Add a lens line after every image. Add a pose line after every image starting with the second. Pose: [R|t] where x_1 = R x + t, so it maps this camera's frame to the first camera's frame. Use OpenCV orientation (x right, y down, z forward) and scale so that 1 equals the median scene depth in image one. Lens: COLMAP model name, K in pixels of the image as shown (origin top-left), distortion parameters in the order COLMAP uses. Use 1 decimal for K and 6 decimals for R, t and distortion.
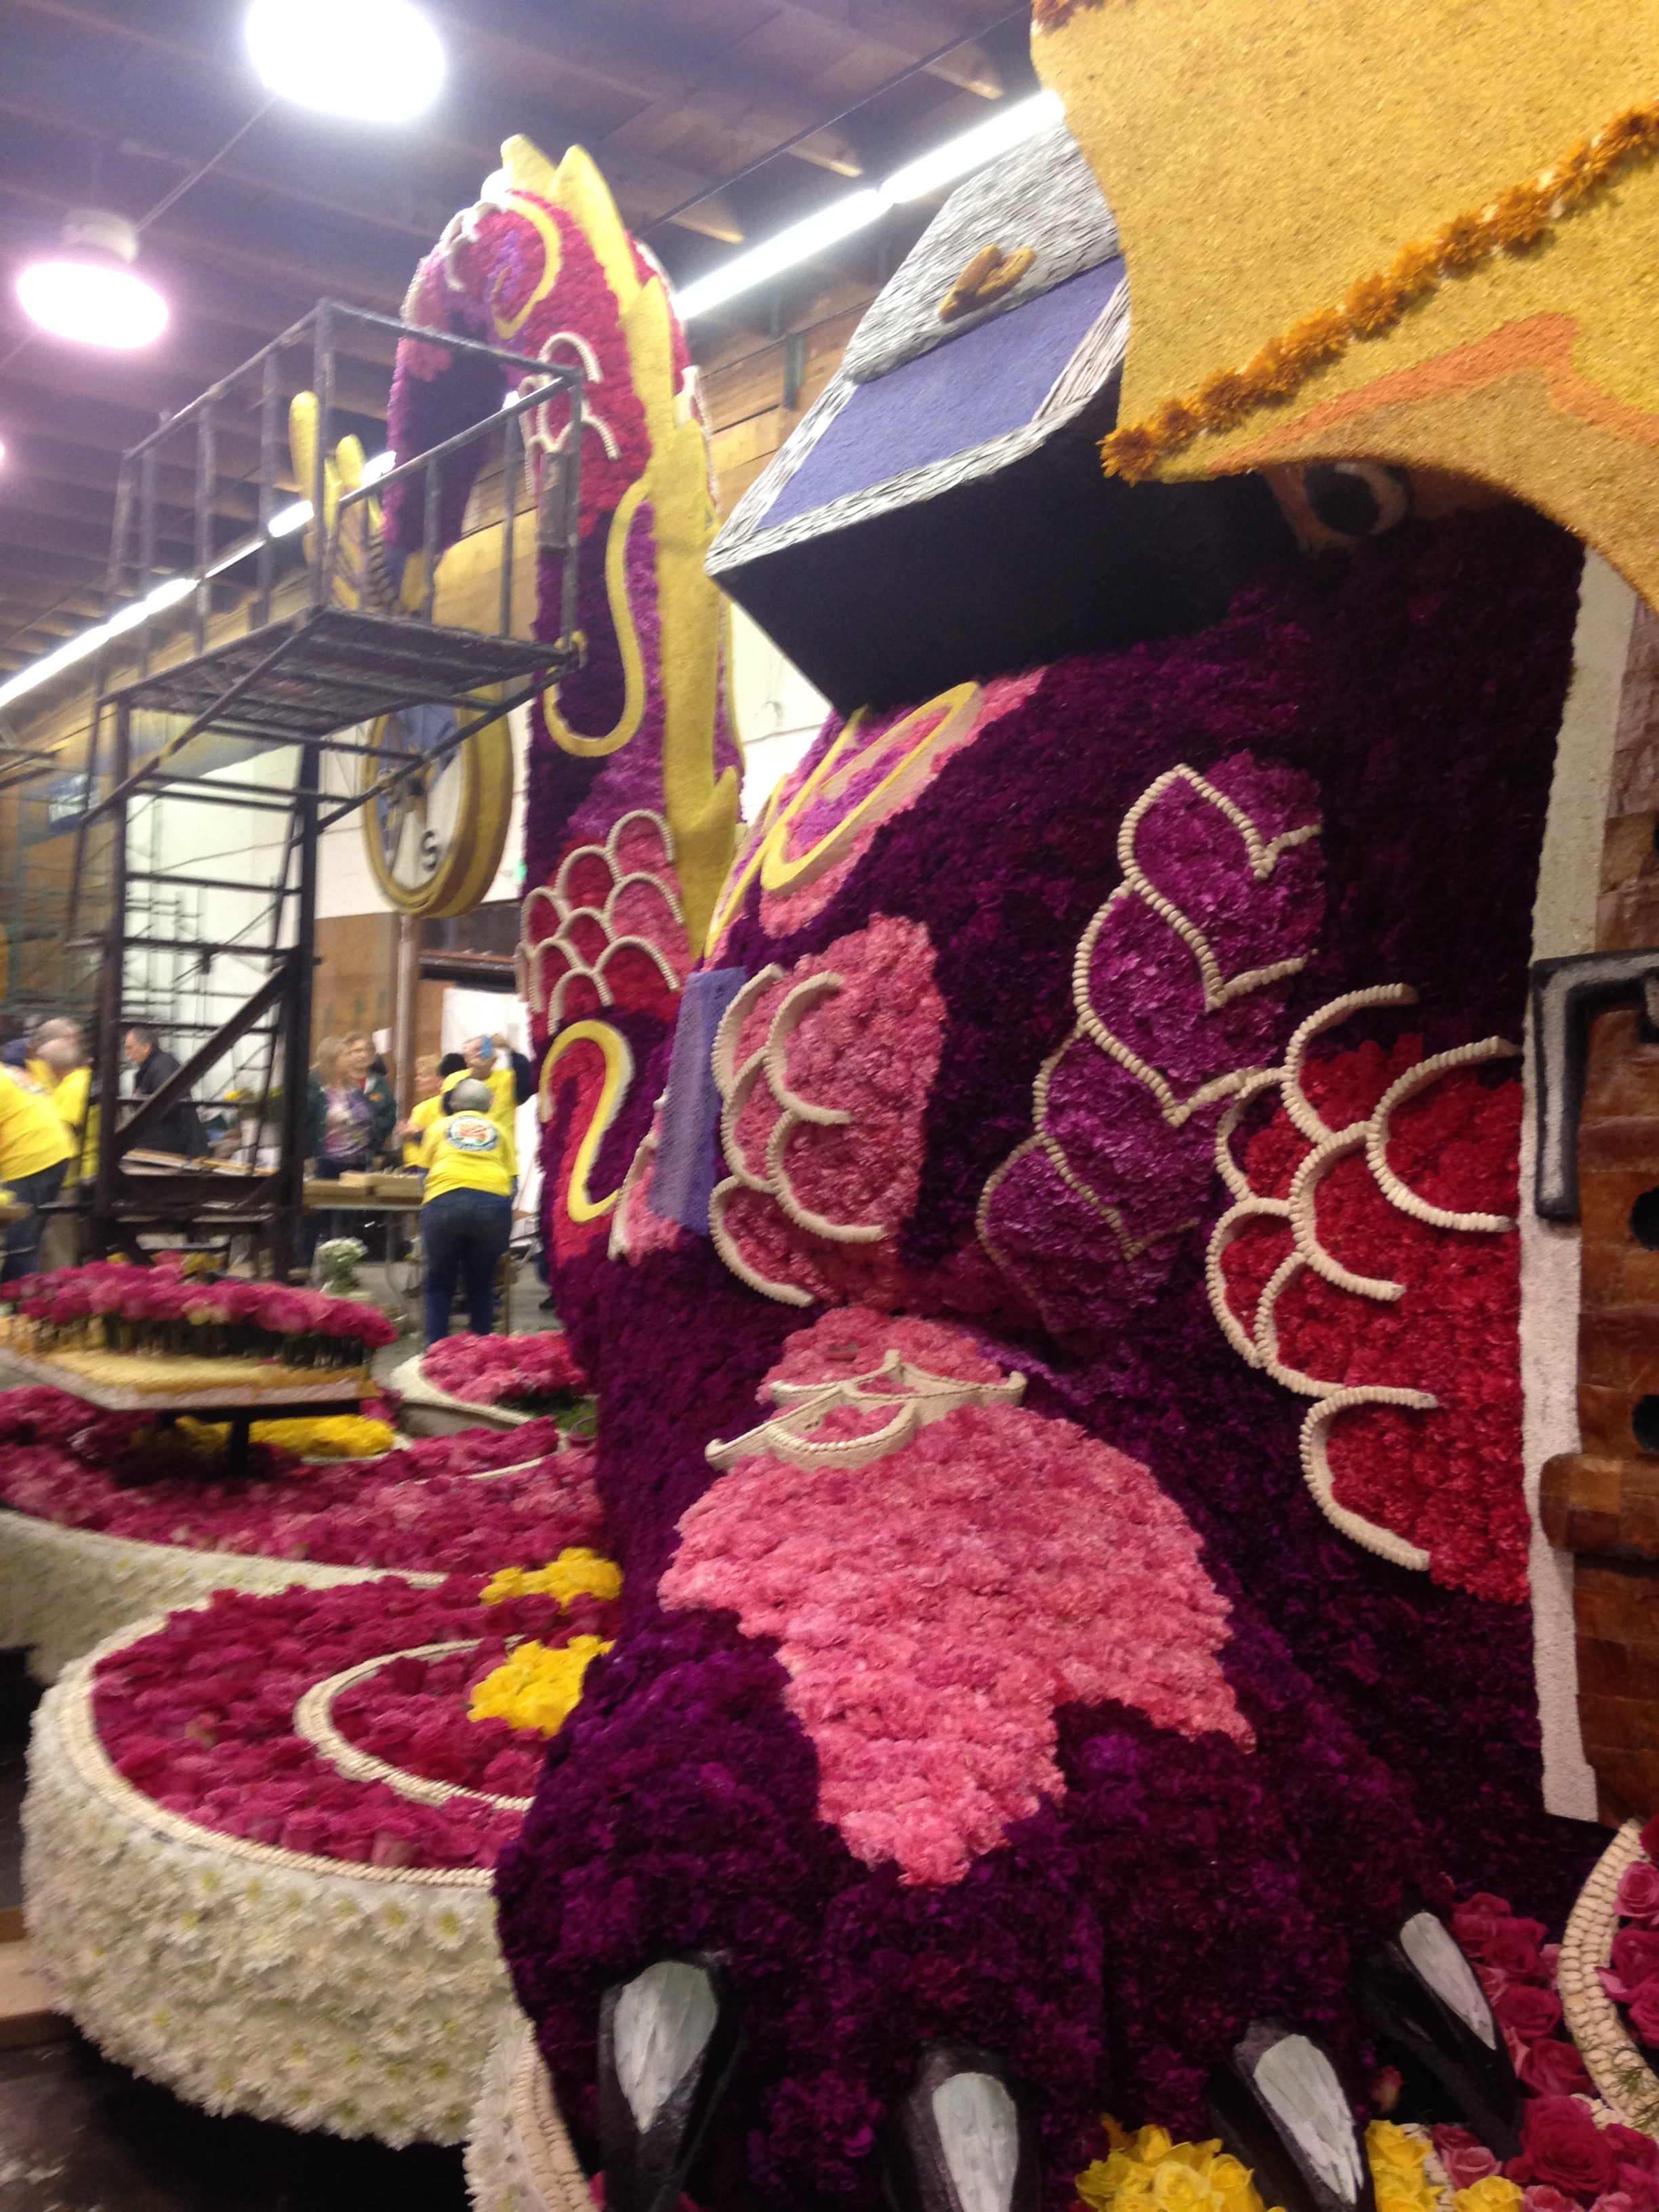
lens RADIAL K [[2039.0, 0, 831.5], [0, 2039.0, 1098.1], [0, 0, 1]] dist [0.166185, -0.258937]
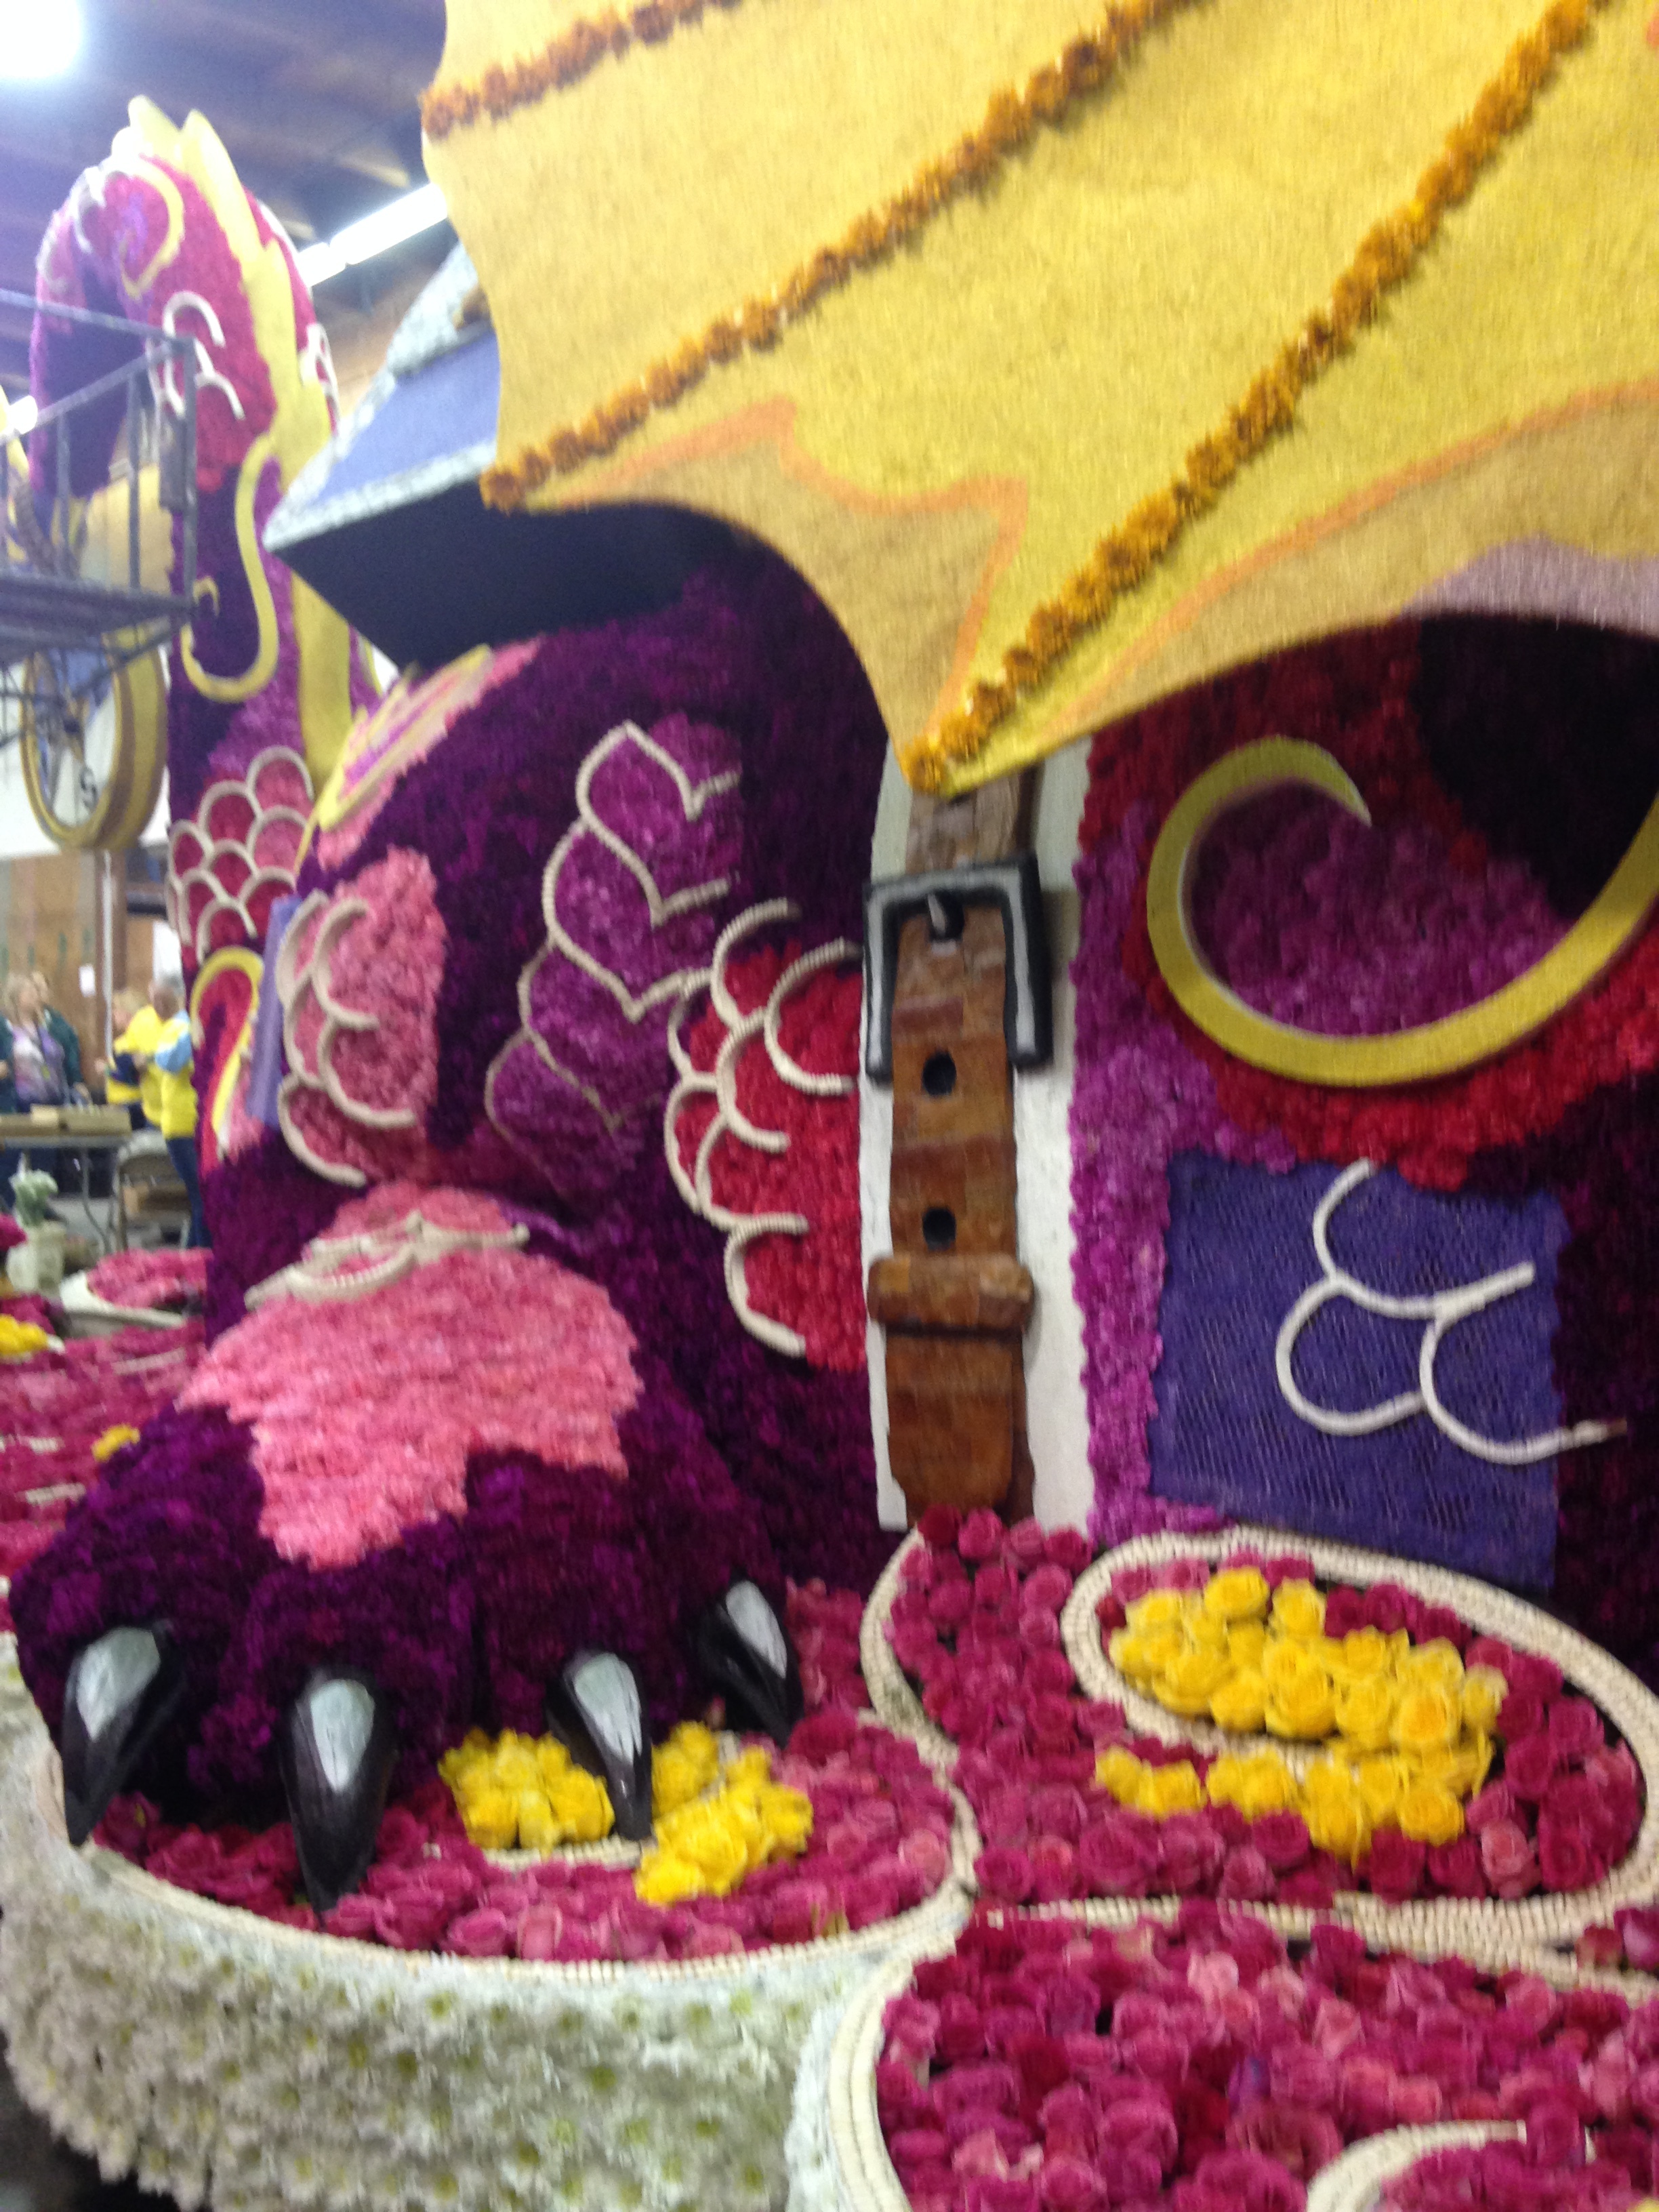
lens RADIAL K [[2076.9, 0, 871.5], [0, 2076.9, 1113.3], [0, 0, 1]] dist [0.181173, -0.283009]
pose [[0.992740, -0.028877, 0.116762, 0.161368], [0.024358, 0.998905, 0.039948, 0.023097], [-0.117788, -0.036814, 0.992356, -0.265191]]
